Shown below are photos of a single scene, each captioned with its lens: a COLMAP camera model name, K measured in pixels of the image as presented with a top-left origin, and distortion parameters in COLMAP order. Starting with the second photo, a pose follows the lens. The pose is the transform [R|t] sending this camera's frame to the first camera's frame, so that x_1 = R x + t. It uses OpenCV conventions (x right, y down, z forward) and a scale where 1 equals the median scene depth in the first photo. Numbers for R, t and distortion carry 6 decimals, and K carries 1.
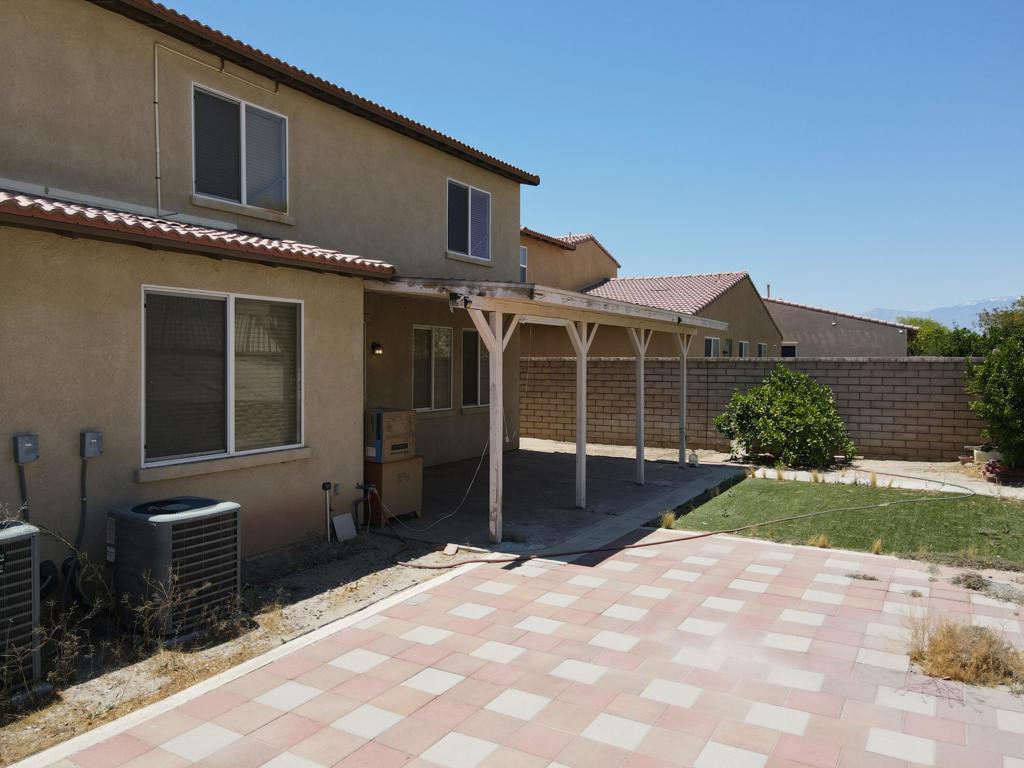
lens RADIAL K [[759.5, 0, 512.0], [0, 759.5, 384.0], [0, 0, 1]] dist [0.008907, -0.006526]
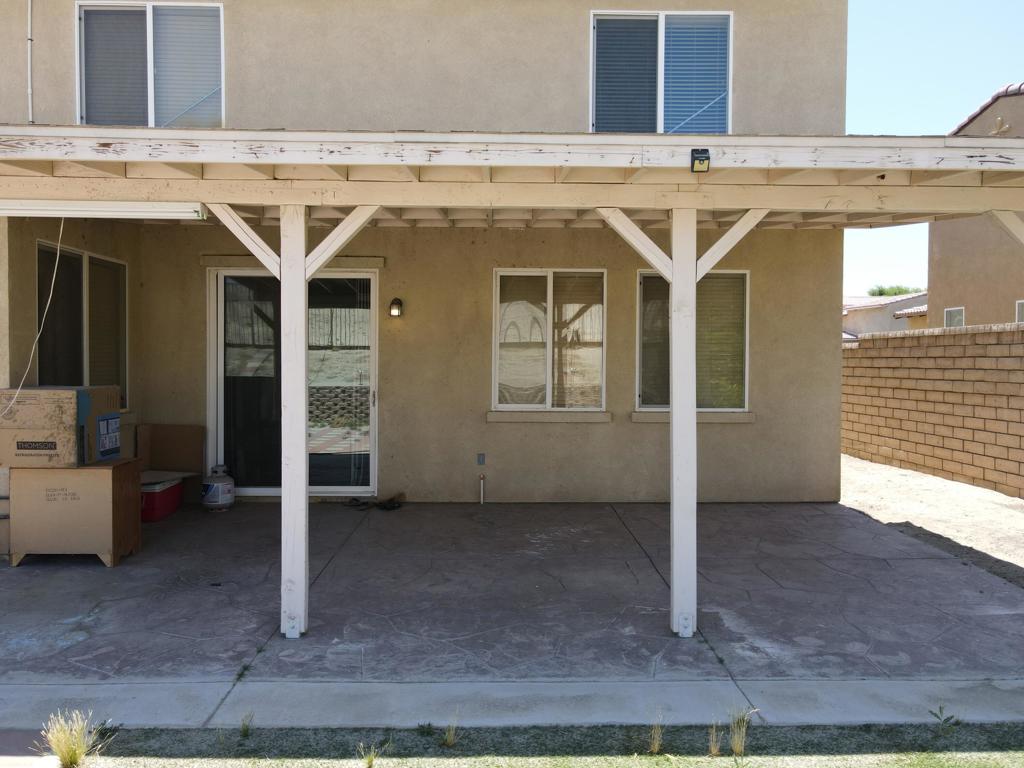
lens RADIAL K [[759.5, 0, 512.0], [0, 759.5, 384.0], [0, 0, 1]] dist [0.008907, -0.006526]
pose [[0.514300, 0.031527, -0.857031, 0.436575], [-0.029673, 0.999380, 0.018956, 0.004601], [0.857097, 0.015682, 0.514917, 0.728402]]
